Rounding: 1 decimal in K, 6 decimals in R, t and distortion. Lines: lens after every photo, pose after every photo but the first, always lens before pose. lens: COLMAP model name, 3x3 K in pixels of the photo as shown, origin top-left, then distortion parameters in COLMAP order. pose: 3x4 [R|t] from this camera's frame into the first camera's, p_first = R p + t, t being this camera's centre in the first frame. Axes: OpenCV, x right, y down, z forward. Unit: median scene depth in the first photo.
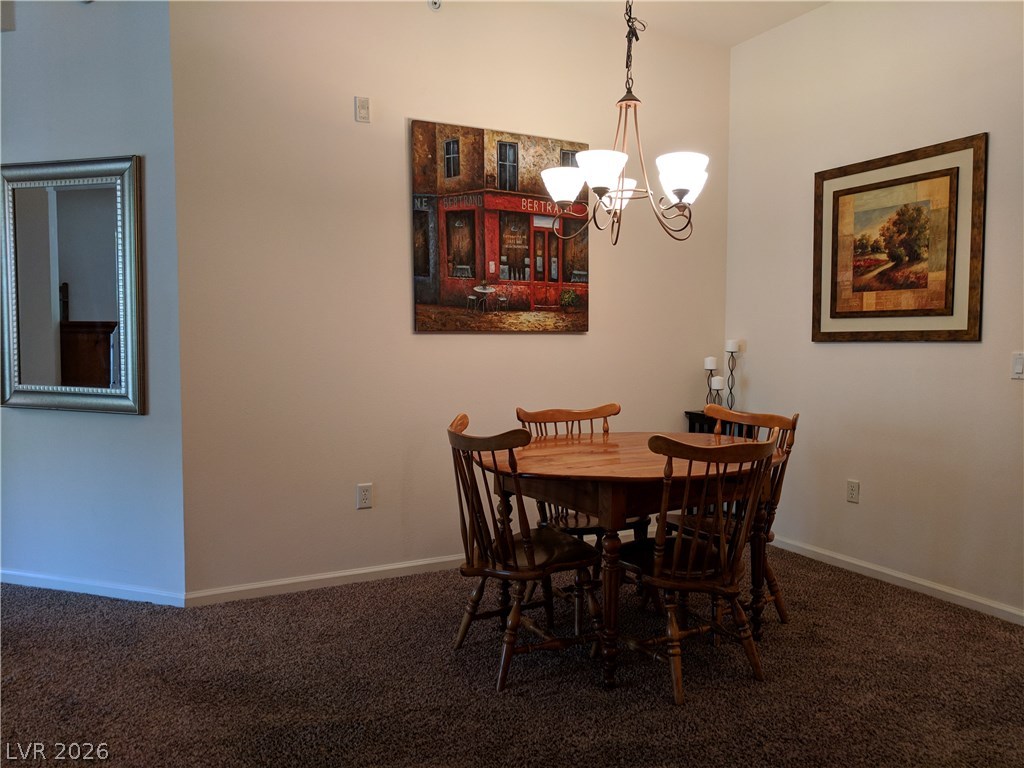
lens RADIAL K [[771.2, 0, 519.0], [0, 771.2, 379.2], [0, 0, 1]] dist [-0.000192, 0.004128]
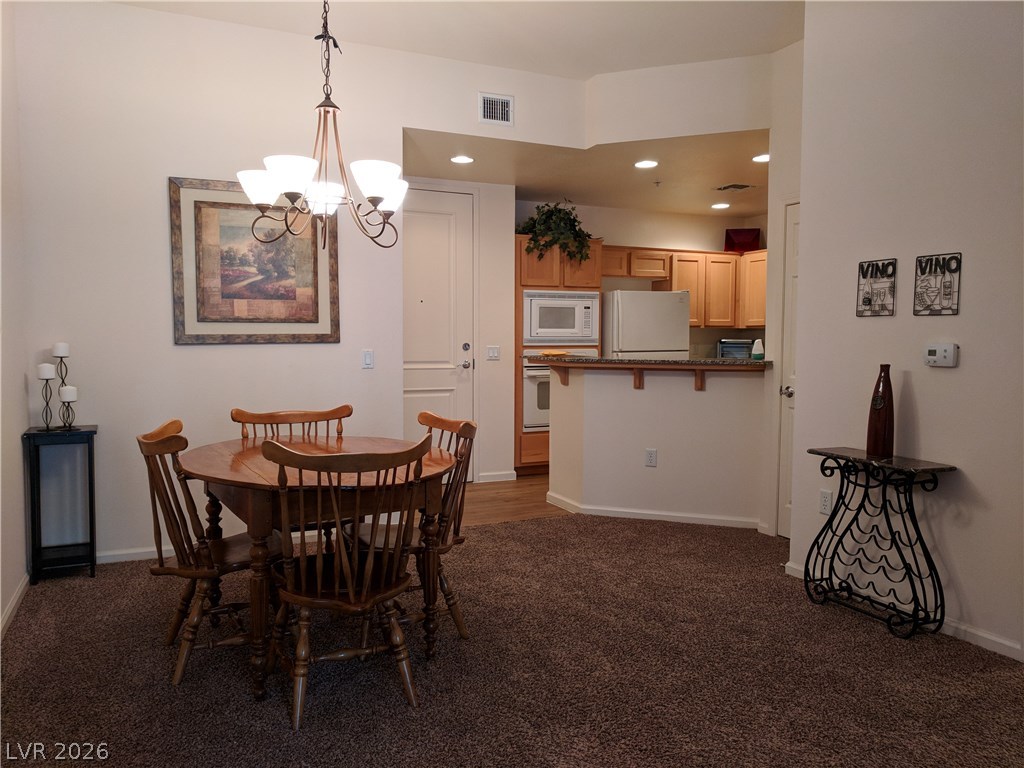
lens RADIAL K [[771.2, 0, 517.2], [0, 771.2, 384.1], [0, 0, 1]] dist [-0.000192, 0.004128]
pose [[0.089531, -0.058690, 0.994253, -0.650864], [0.055369, 0.997012, 0.053867, -0.028758], [-0.994444, 0.050228, 0.092513, 0.510523]]
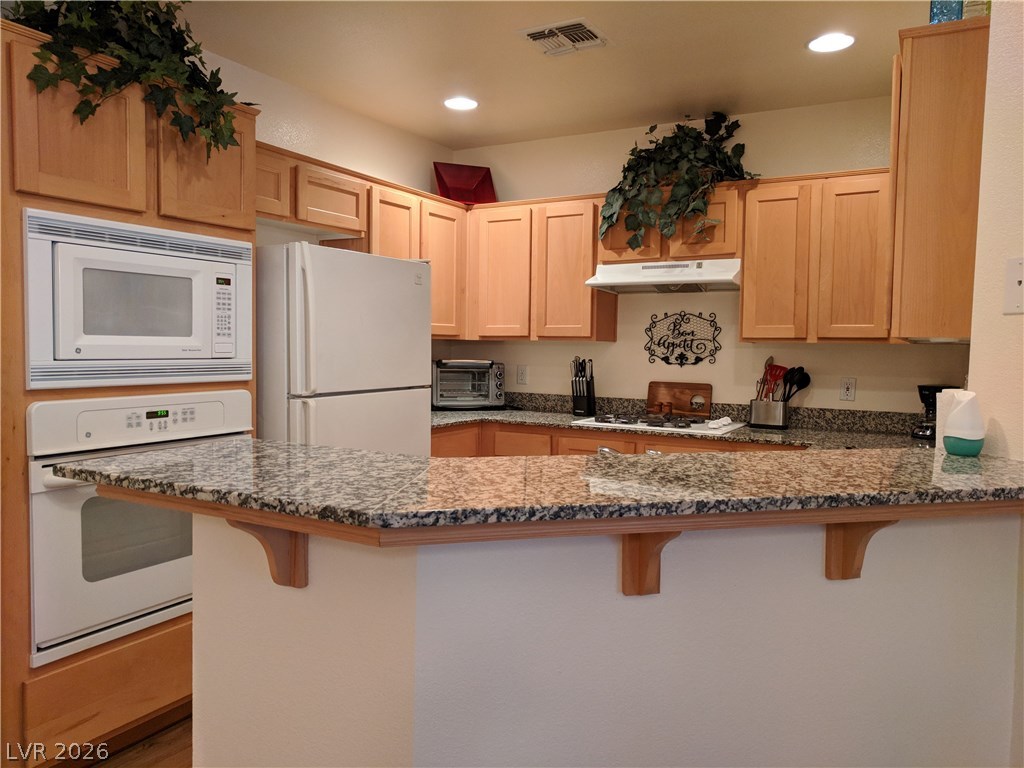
lens RADIAL K [[771.2, 0, 528.6], [0, 771.2, 388.5], [0, 0, 1]] dist [-0.000192, 0.004128]
pose [[-0.521814, -0.054644, 0.851307, 0.448423], [0.033469, 0.995866, 0.084439, -0.055357], [-0.852402, 0.072554, -0.517829, 0.634458]]
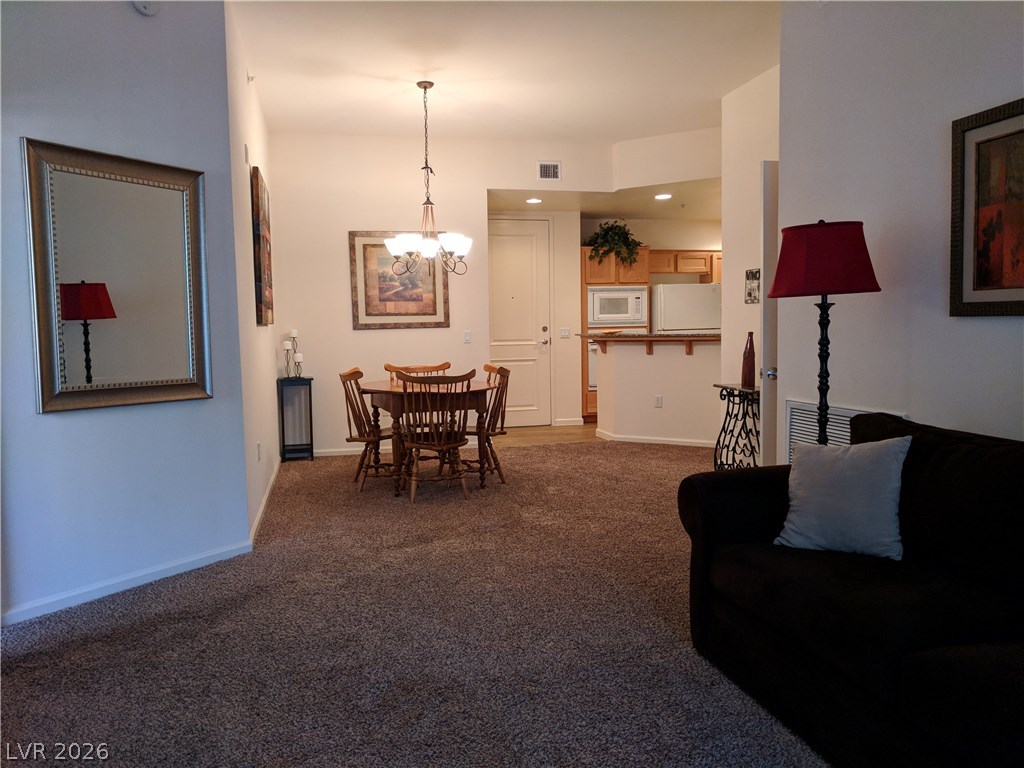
lens RADIAL K [[771.2, 0, 519.9], [0, 771.2, 383.3], [0, 0, 1]] dist [-0.000192, 0.004128]
pose [[0.278495, -0.076757, 0.957366, -1.283363], [0.074995, 0.995496, 0.057998, -0.002155], [-0.957505, 0.055646, 0.282997, 0.187376]]
